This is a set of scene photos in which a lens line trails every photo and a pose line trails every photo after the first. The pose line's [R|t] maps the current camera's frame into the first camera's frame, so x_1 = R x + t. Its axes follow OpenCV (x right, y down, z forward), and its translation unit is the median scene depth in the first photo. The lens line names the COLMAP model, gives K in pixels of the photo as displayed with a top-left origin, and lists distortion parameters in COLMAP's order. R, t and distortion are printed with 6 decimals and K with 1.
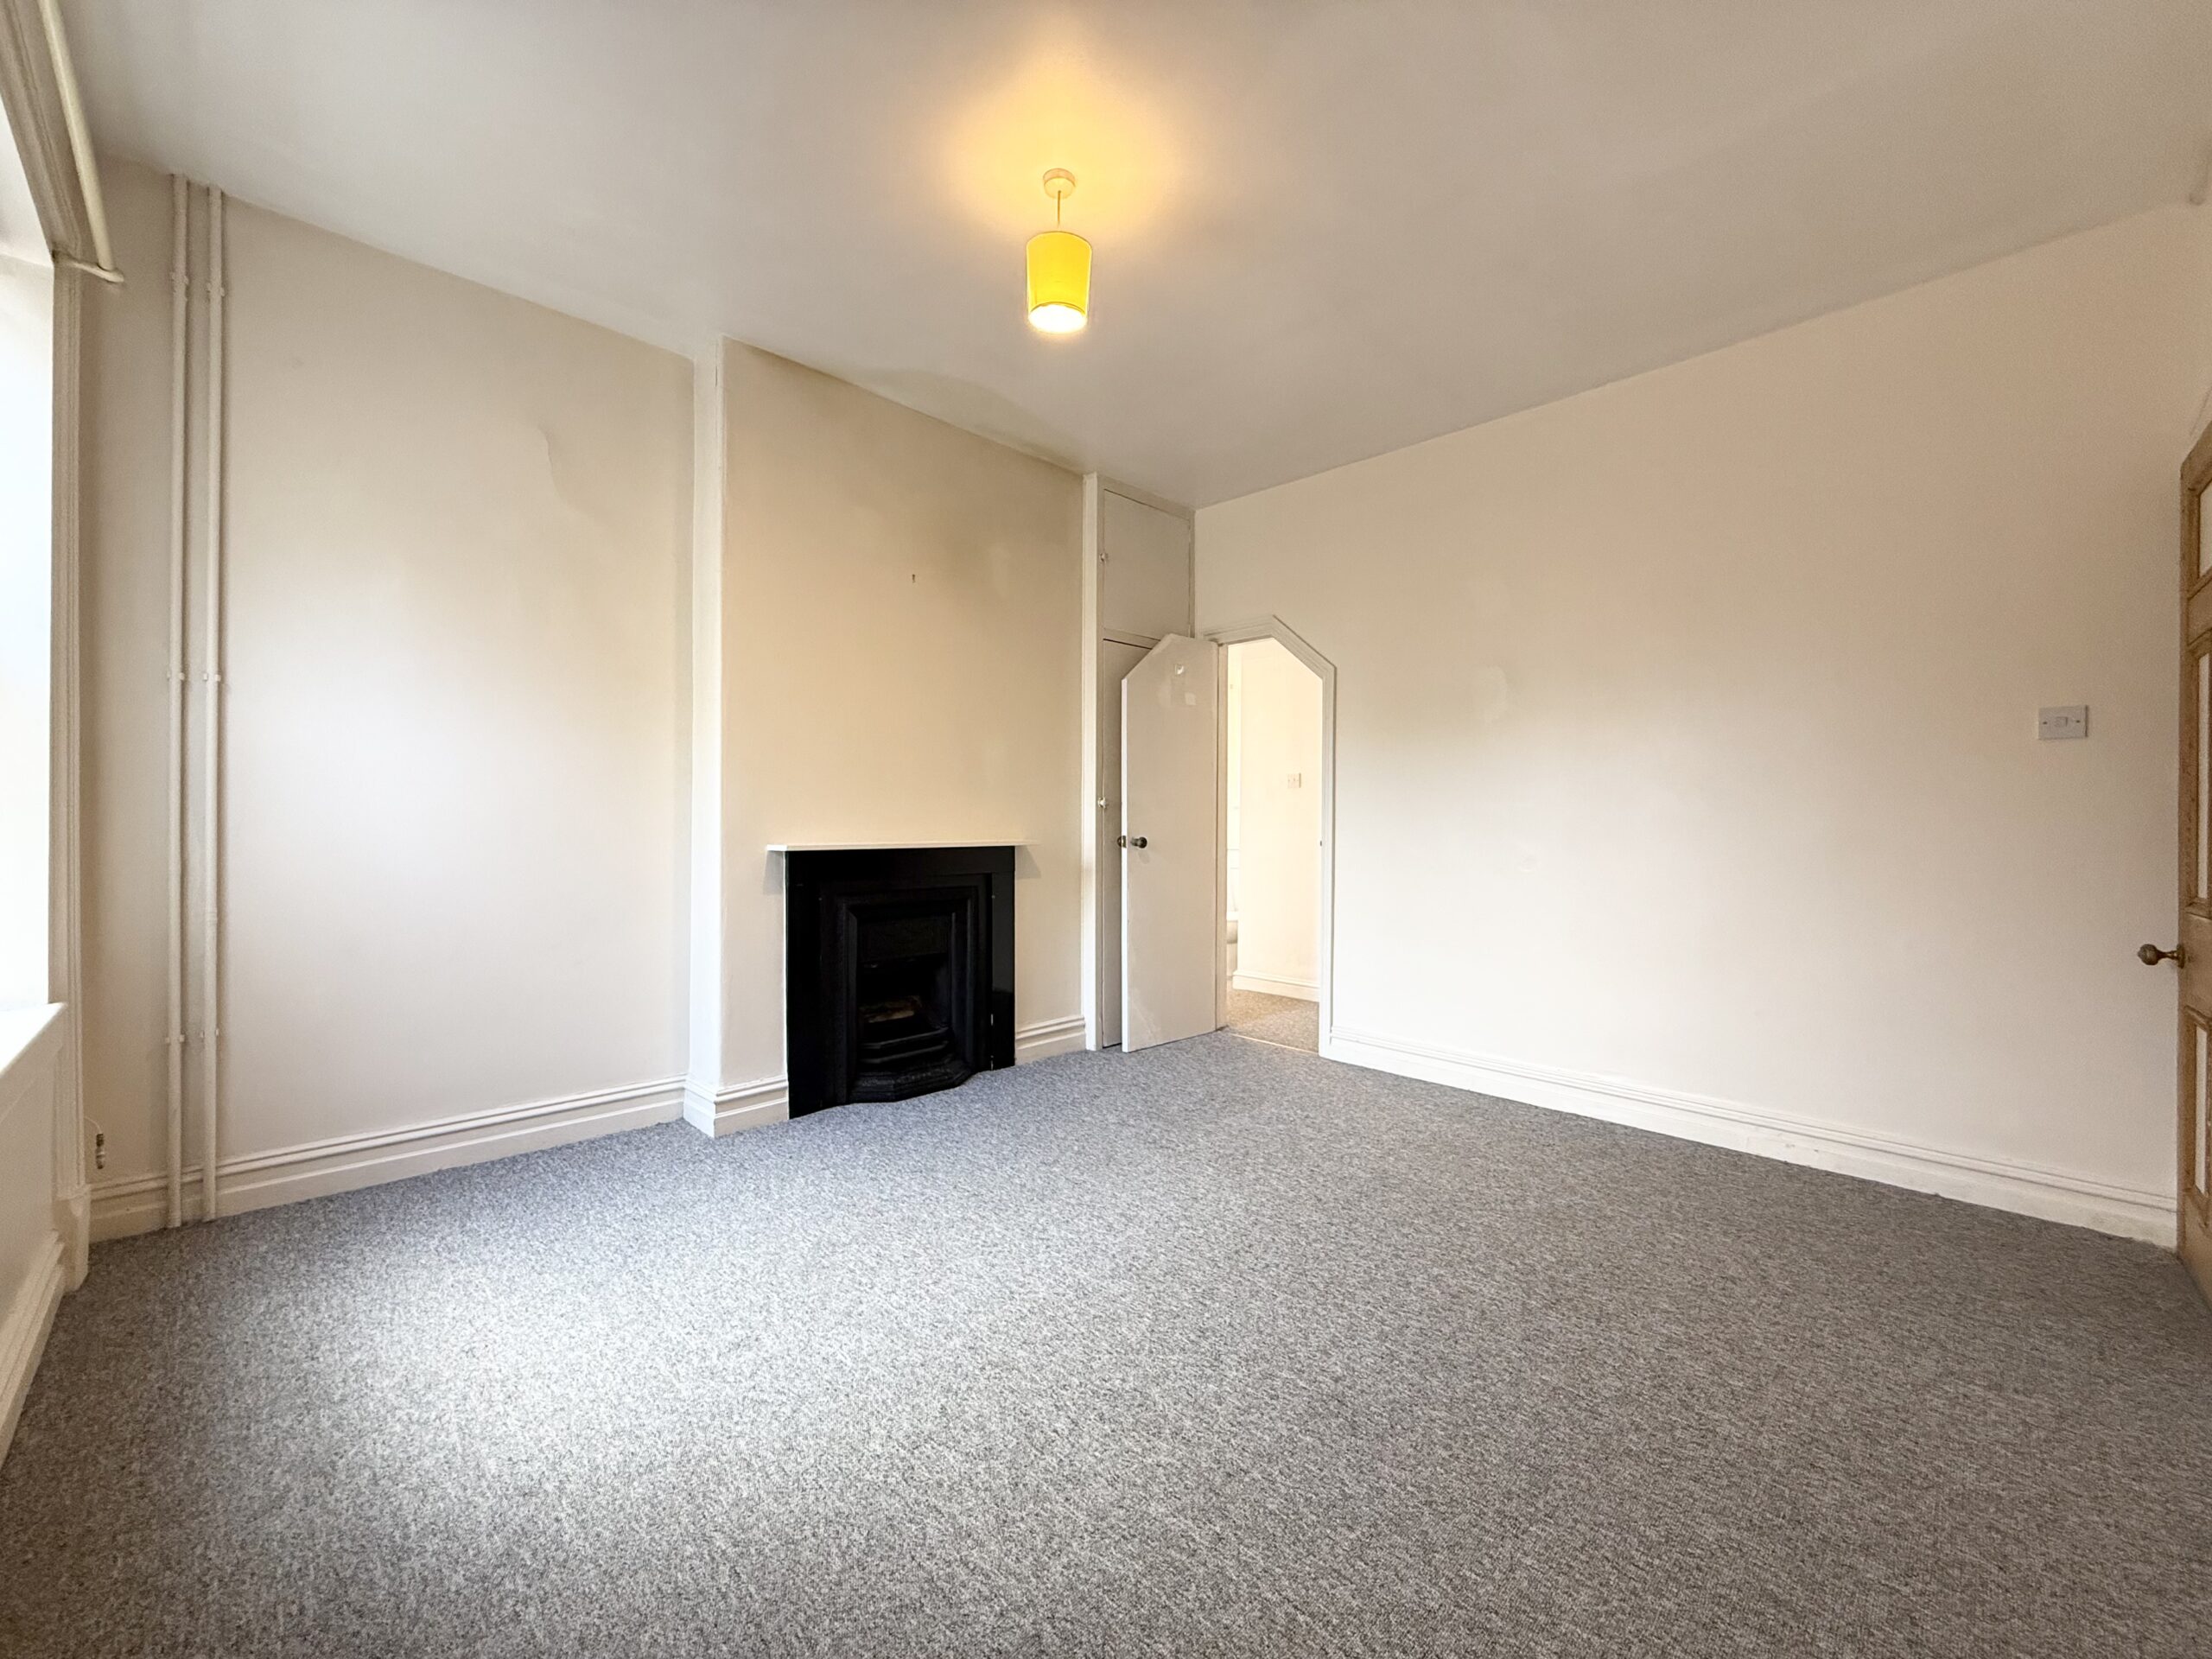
lens RADIAL K [[880.4, 0, 1097.9], [0, 880.4, 830.3], [0, 0, 1]] dist [-0.000998, -0.000068]
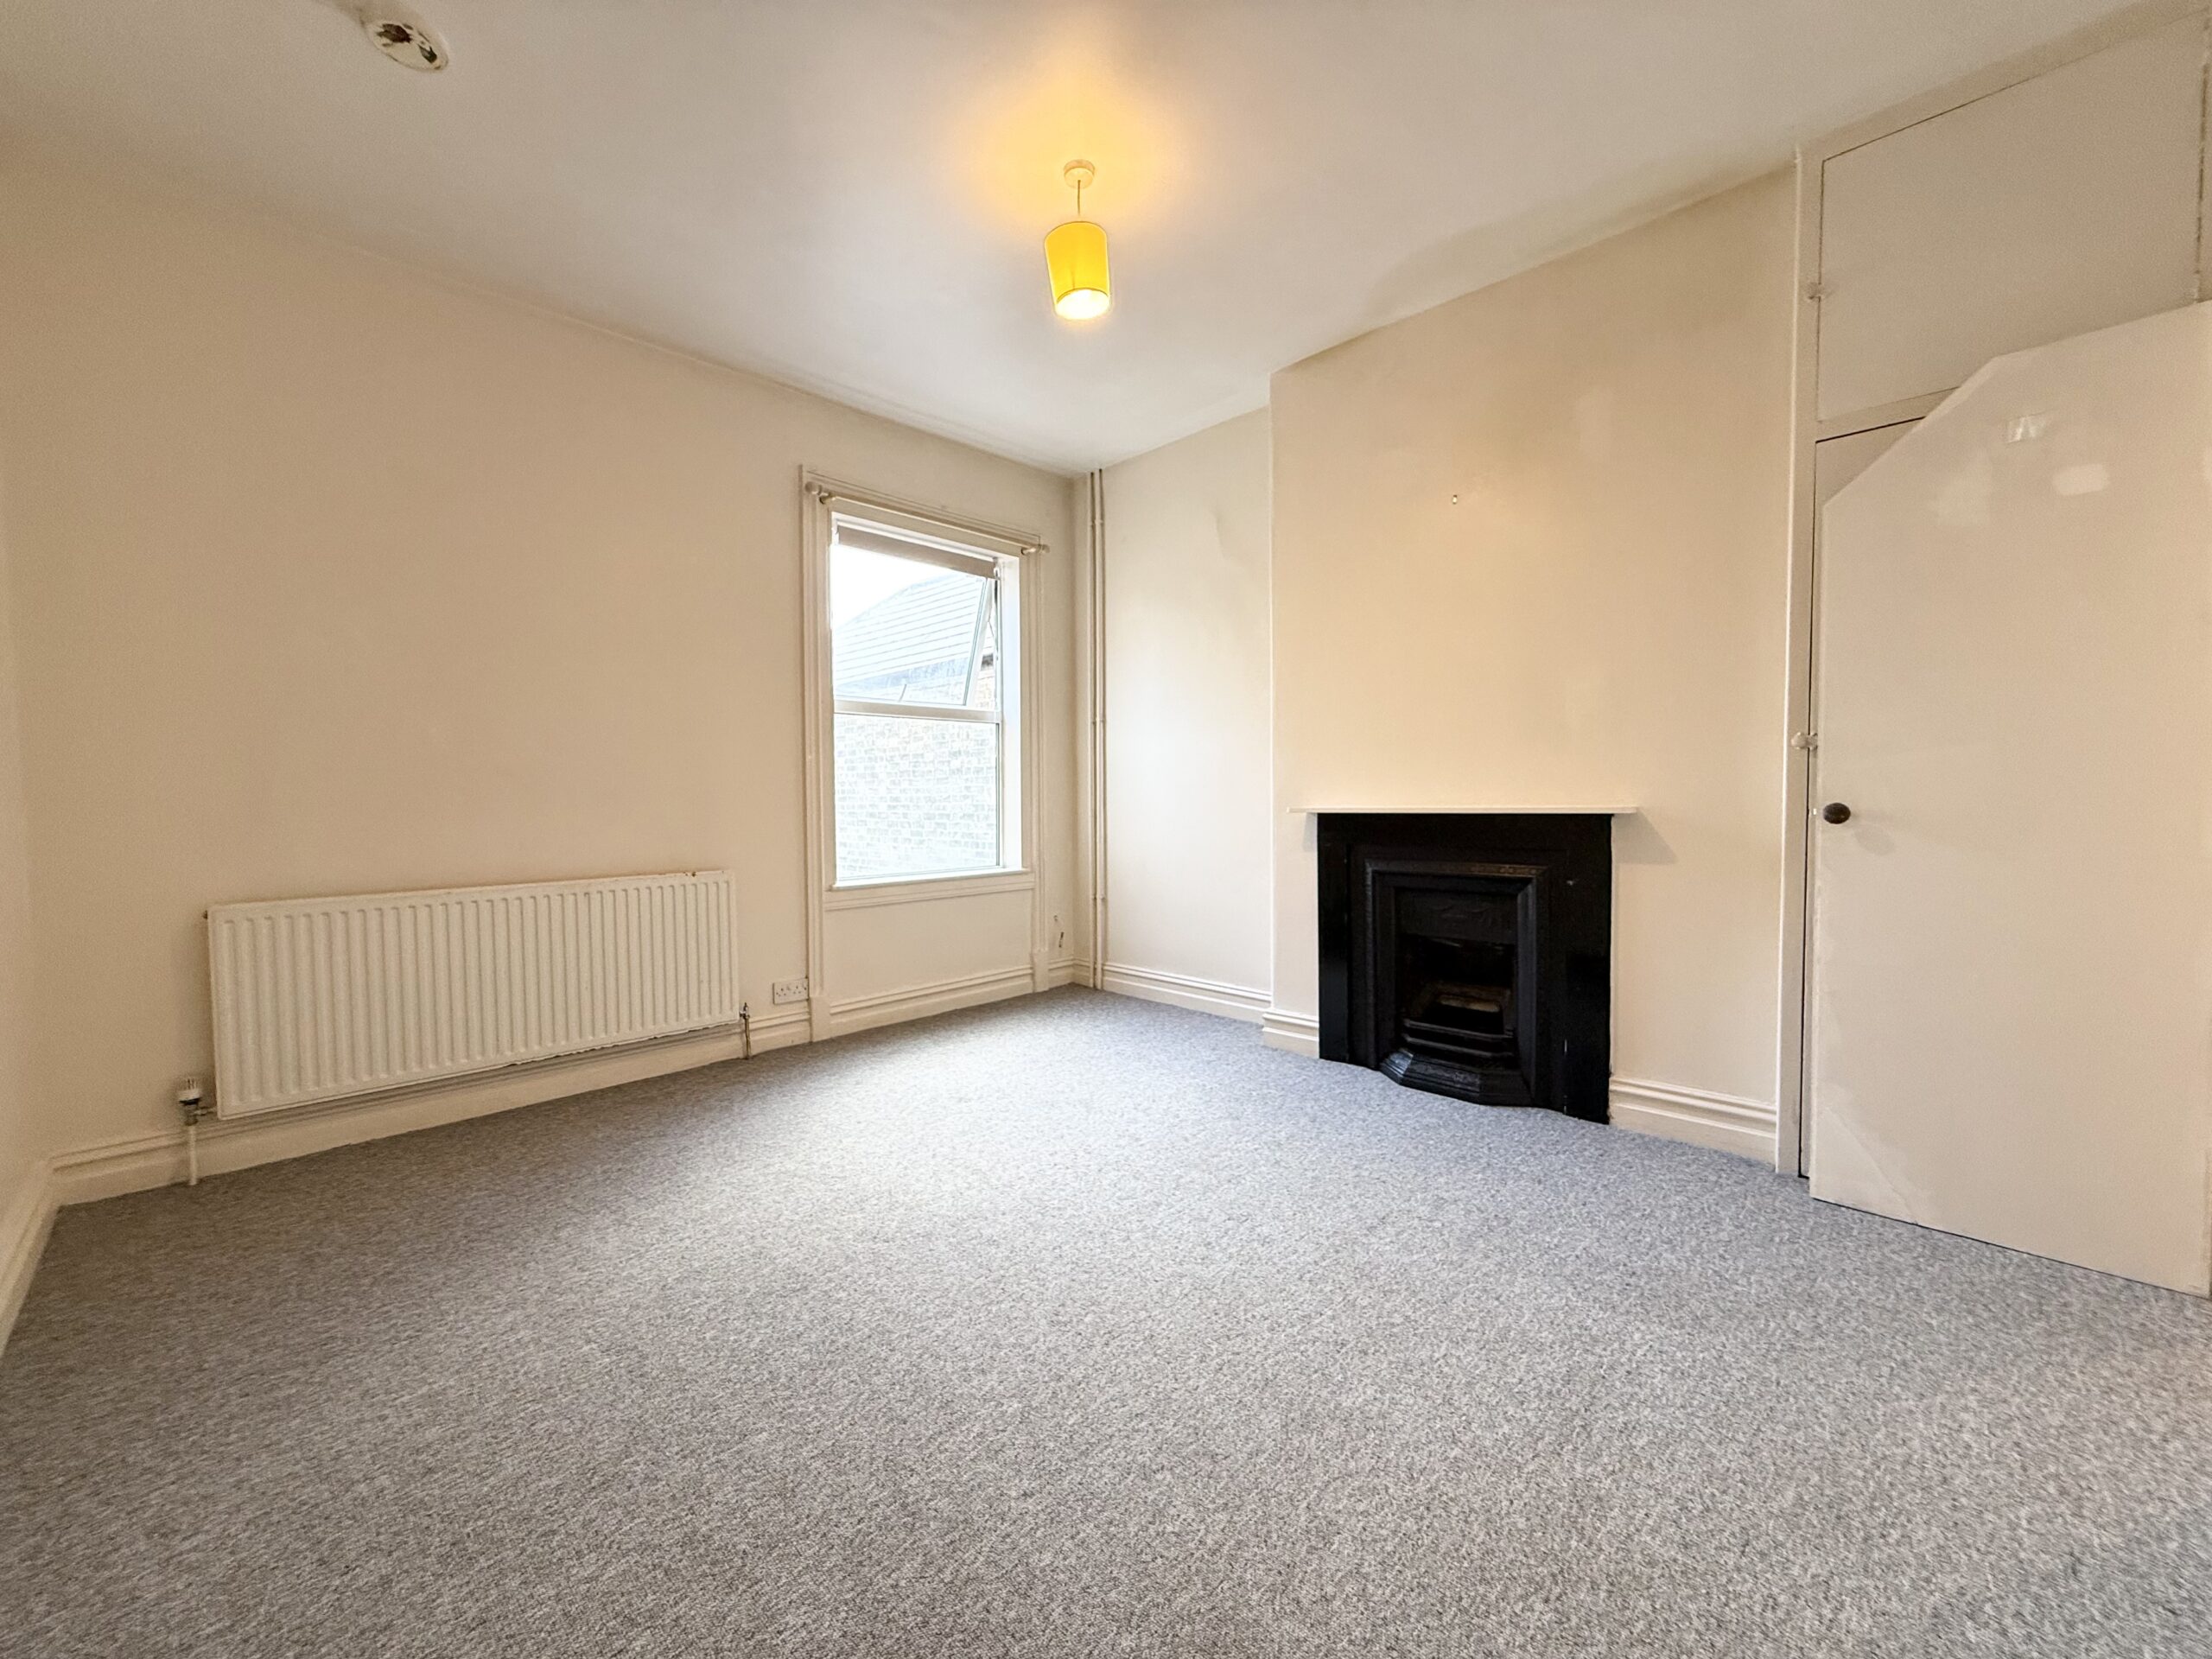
lens RADIAL K [[880.4, 0, 1098.0], [0, 880.4, 826.8], [0, 0, 1]] dist [-0.000998, -0.000068]
pose [[0.015596, 0.032433, -0.999352, 0.726717], [0.002258, 0.999470, 0.032472, 0.005220], [0.999876, -0.002763, 0.015514, 0.709614]]
